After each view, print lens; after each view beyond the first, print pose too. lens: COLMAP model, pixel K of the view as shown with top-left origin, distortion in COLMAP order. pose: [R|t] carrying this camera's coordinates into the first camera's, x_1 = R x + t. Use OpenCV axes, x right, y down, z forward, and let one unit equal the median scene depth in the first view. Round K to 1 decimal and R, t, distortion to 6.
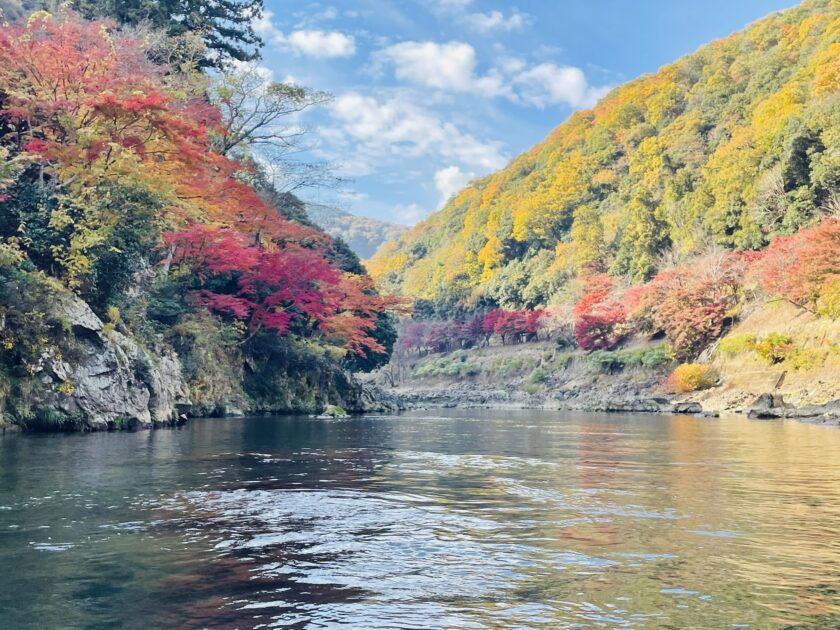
lens RADIAL K [[997.7, 0, 417.6], [0, 997.7, 321.0], [0, 0, 1]] dist [0.074937, 0.000000]
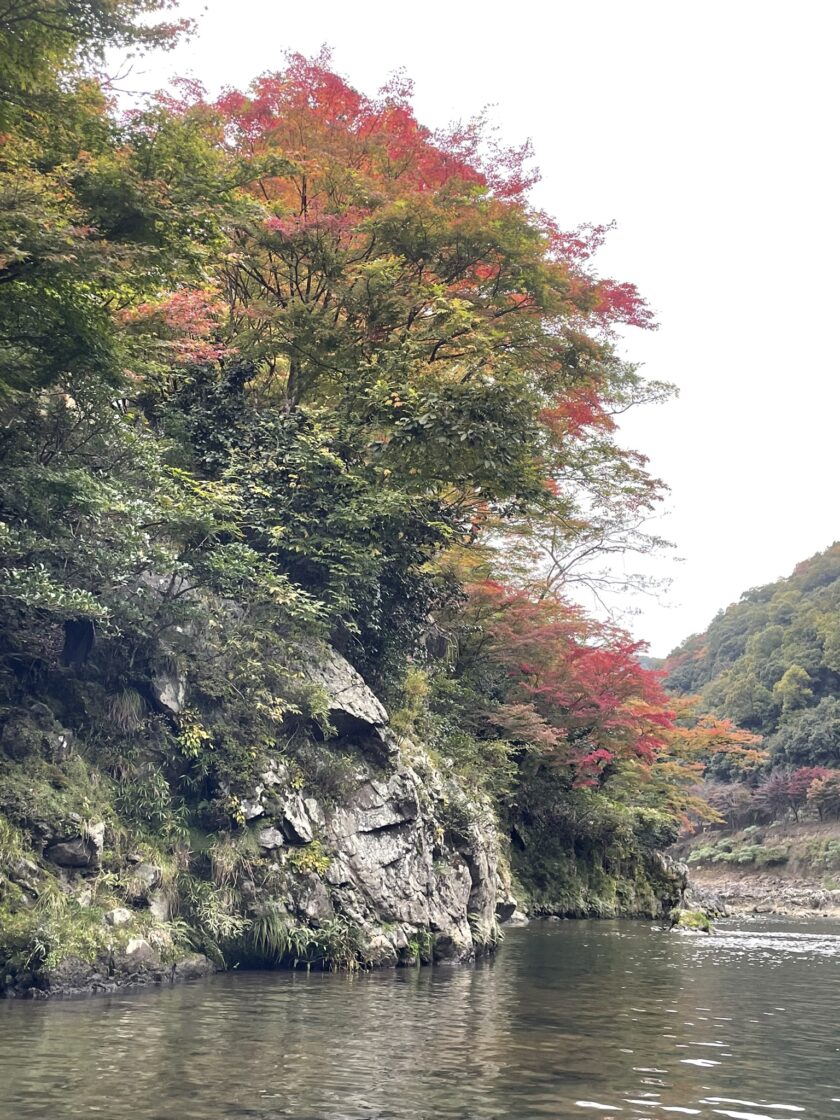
lens RADIAL K [[1300.5, 0, 428.0], [0, 1300.5, 559.3], [0, 0, 1]] dist [0.074087, 0.000000]
pose [[0.984642, -0.017847, -0.173673, -0.070654], [-0.012068, 0.985424, -0.169689, 0.012023], [0.174170, 0.169179, 0.970074, 0.159625]]
